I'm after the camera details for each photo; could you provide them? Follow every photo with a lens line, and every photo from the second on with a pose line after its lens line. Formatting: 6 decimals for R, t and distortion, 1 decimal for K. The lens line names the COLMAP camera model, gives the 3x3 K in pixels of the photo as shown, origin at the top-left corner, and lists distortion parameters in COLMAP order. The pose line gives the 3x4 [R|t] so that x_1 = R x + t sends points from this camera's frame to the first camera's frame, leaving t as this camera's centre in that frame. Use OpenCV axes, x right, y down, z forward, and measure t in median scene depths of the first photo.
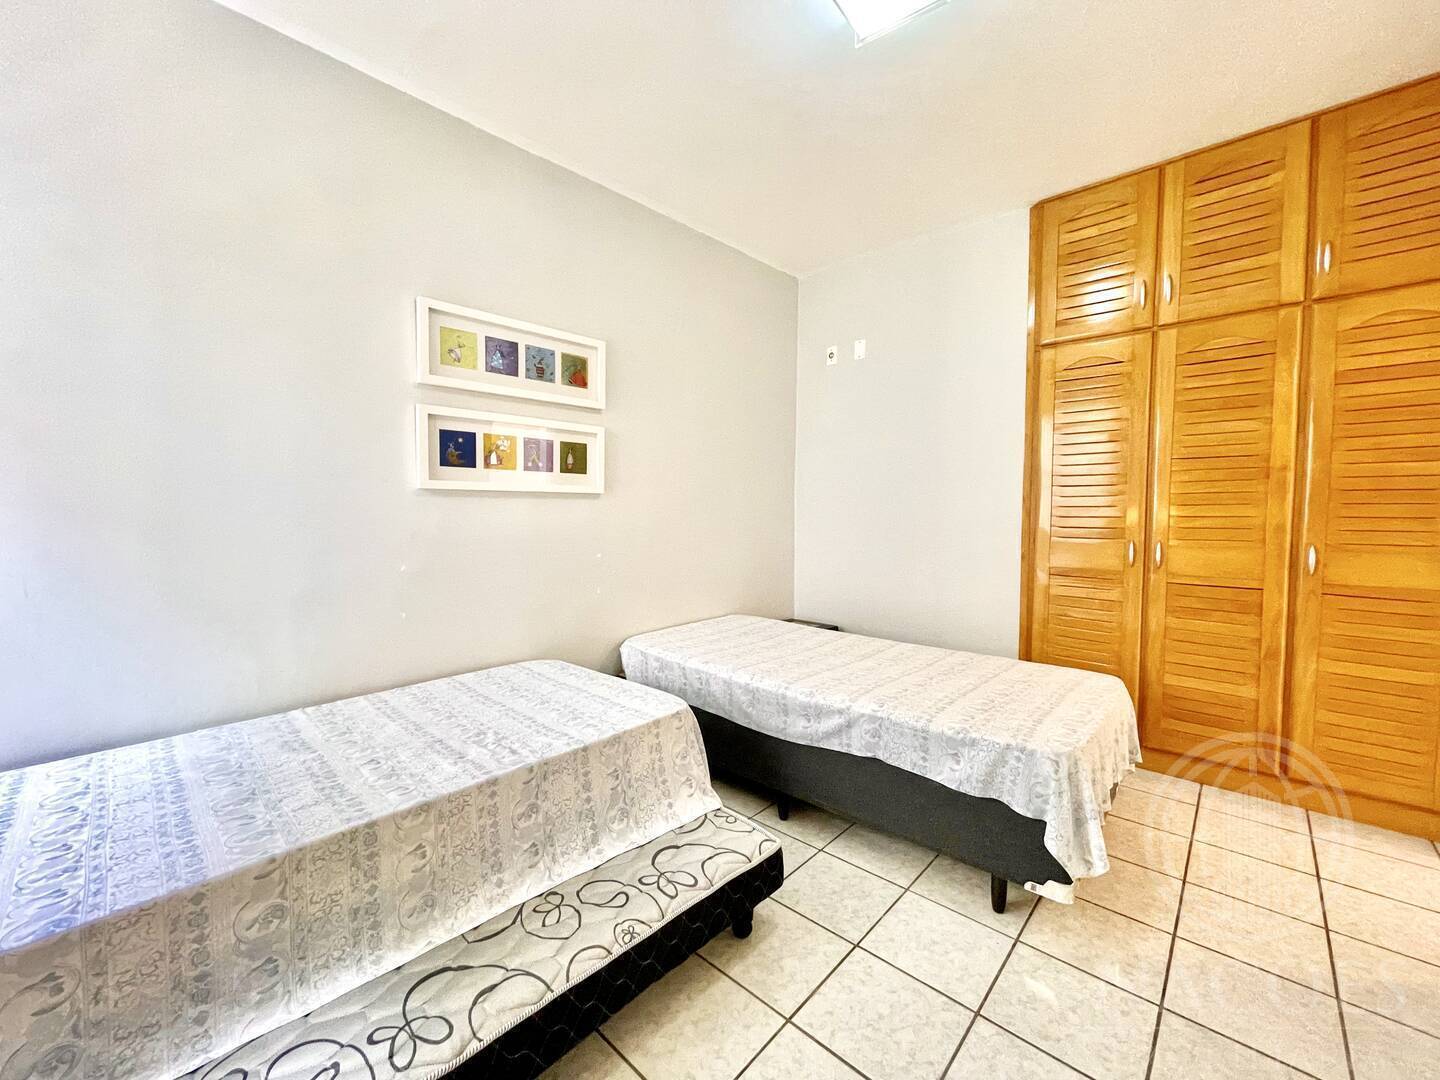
lens RADIAL K [[575.0, 0, 717.8], [0, 575.0, 535.4], [0, 0, 1]] dist [-0.003153, 0.000196]
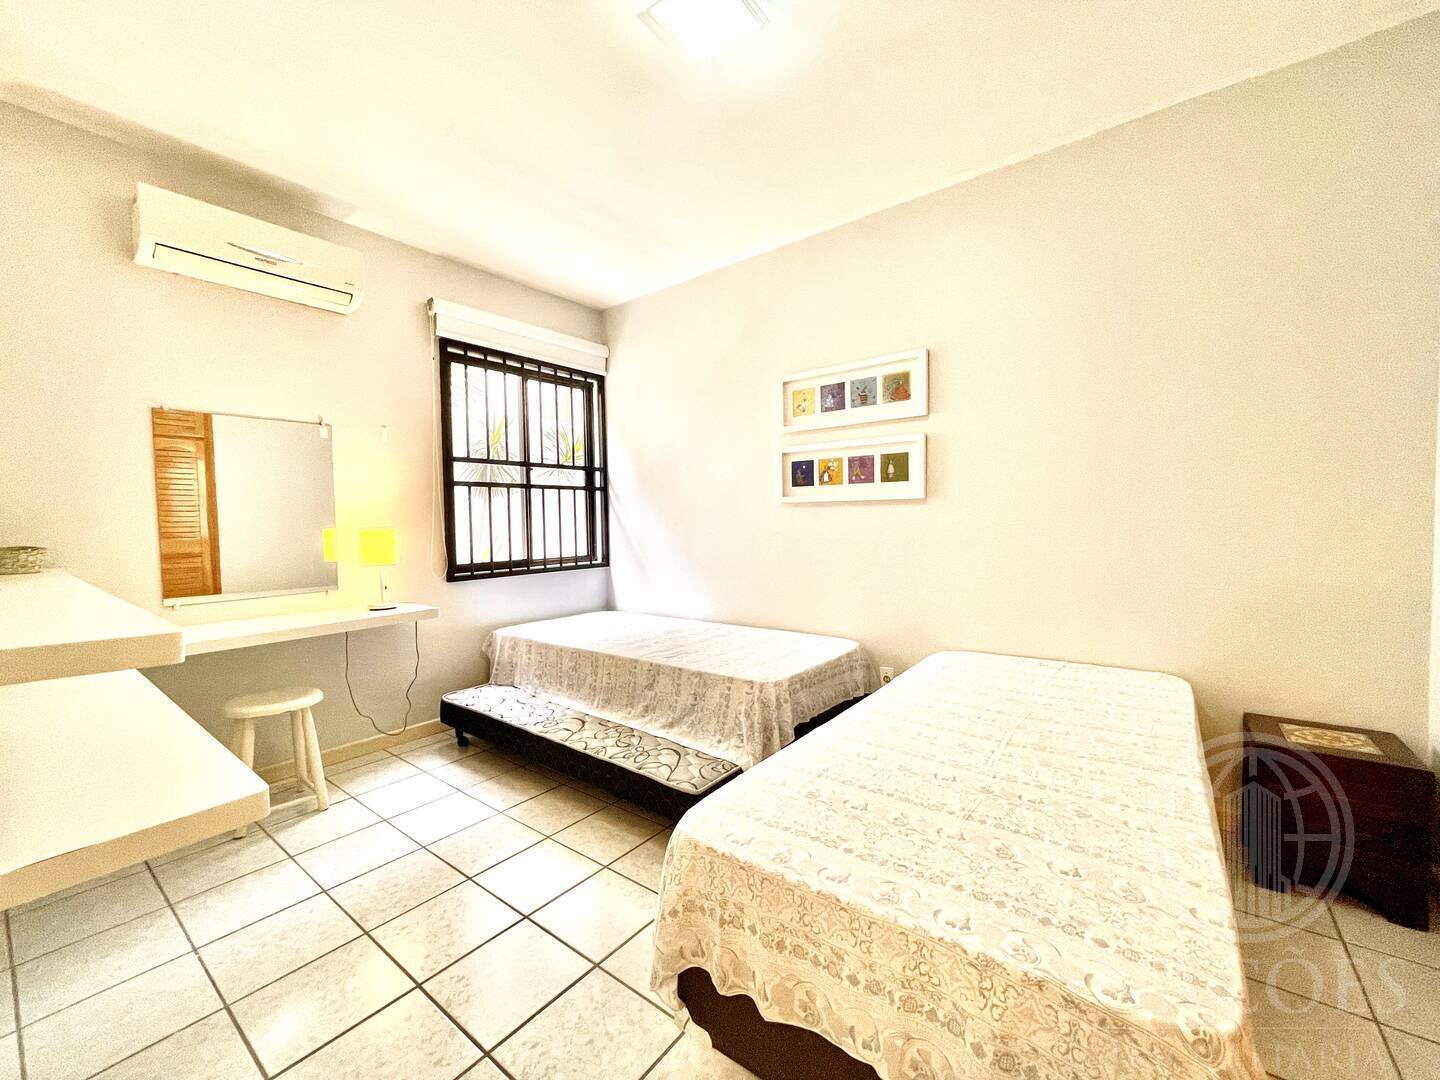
lens RADIAL K [[575.0, 0, 719.6], [0, 575.0, 536.0], [0, 0, 1]] dist [-0.003153, 0.000196]
pose [[0.099419, 0.024300, -0.994749, 0.893904], [-0.030818, 0.999297, 0.021331, -0.019964], [0.994568, 0.028536, 0.100098, 0.630142]]
